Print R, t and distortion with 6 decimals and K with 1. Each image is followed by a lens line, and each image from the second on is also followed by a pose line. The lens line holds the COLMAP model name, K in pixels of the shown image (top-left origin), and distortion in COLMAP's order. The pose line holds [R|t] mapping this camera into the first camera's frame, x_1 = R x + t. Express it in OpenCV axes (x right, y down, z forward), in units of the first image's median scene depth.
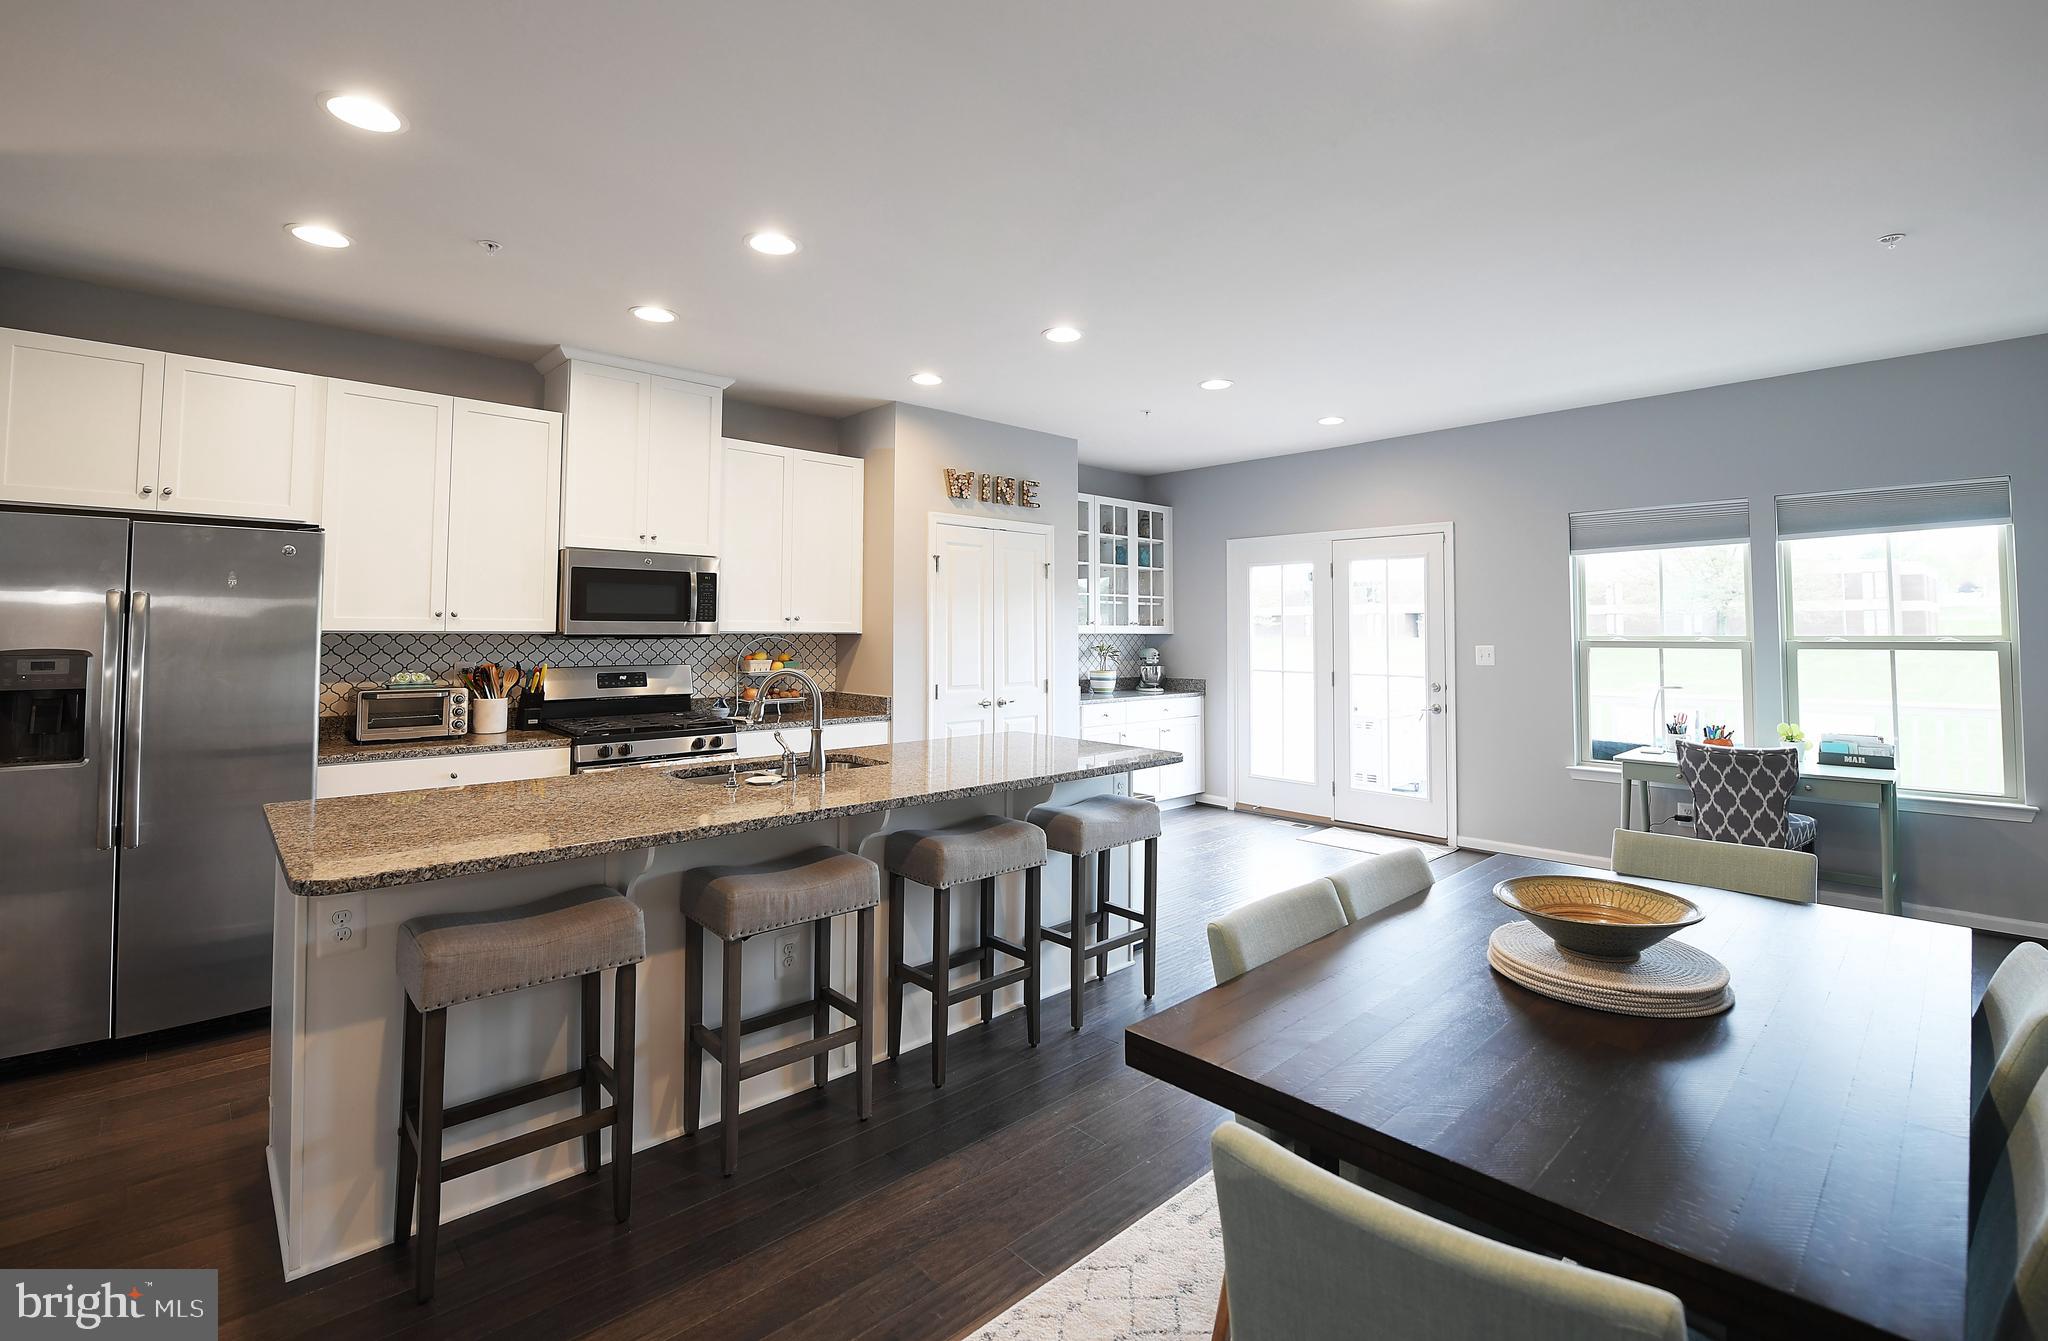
lens RADIAL K [[911.3, 0, 1049.4], [0, 911.3, 586.7], [0, 0, 1]] dist [-0.016670, -0.000897]
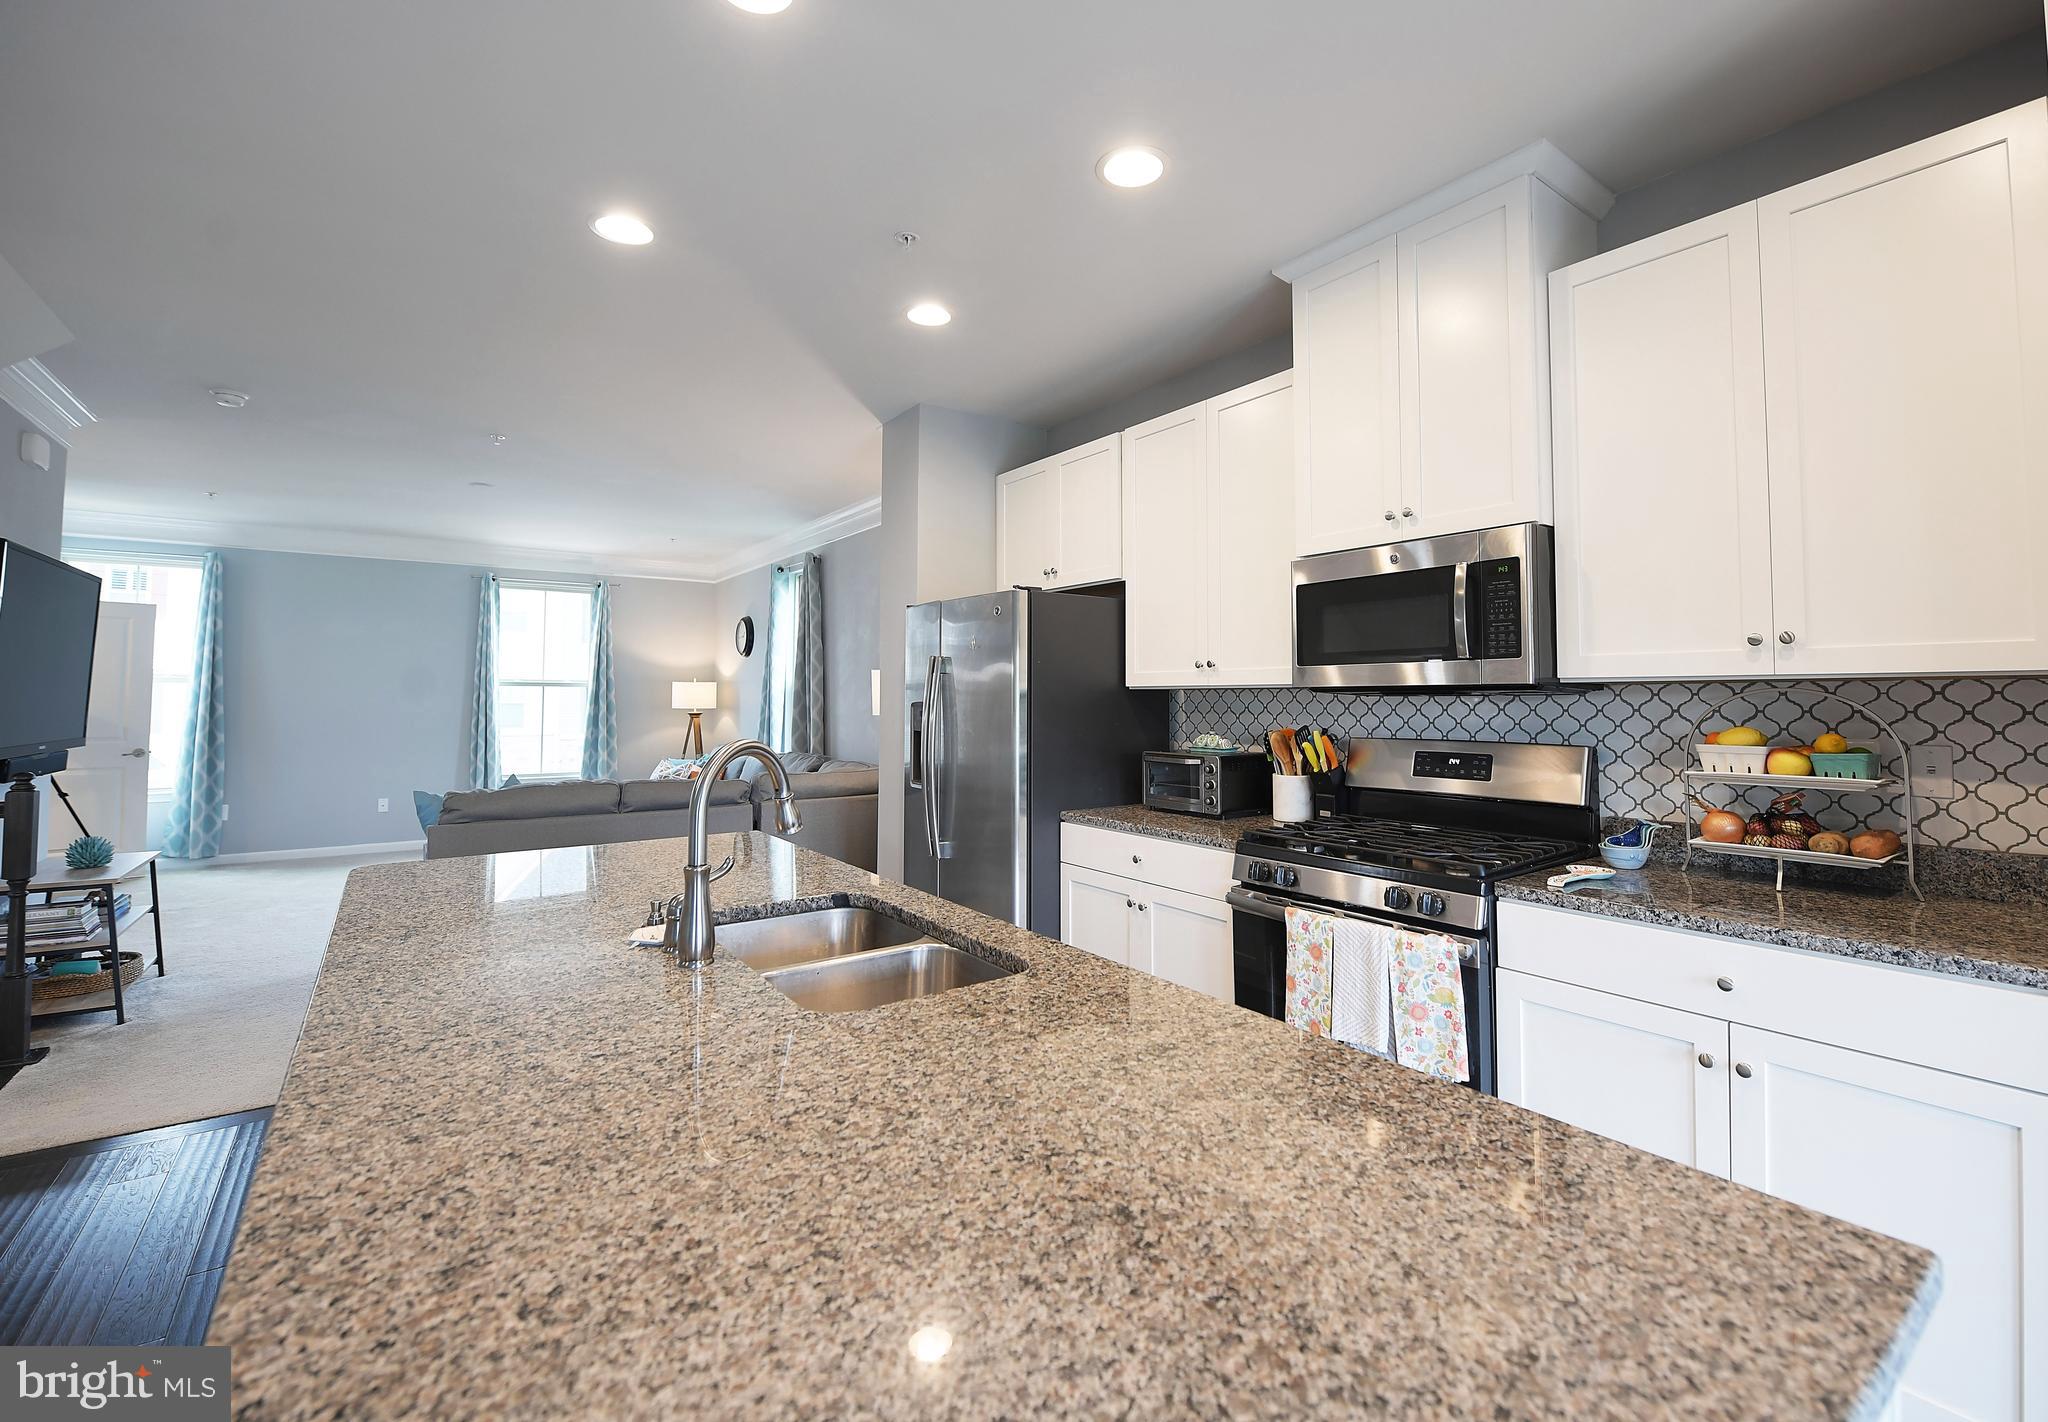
lens RADIAL K [[891.0, 0, 1057.1], [0, 891.0, 662.2], [0, 0, 1]] dist [-0.012626, -0.004679]
pose [[-0.128440, -0.044241, -0.990730, 0.121724], [0.048621, 0.997522, -0.050847, 0.050332], [0.990525, -0.054701, -0.125970, 0.777086]]
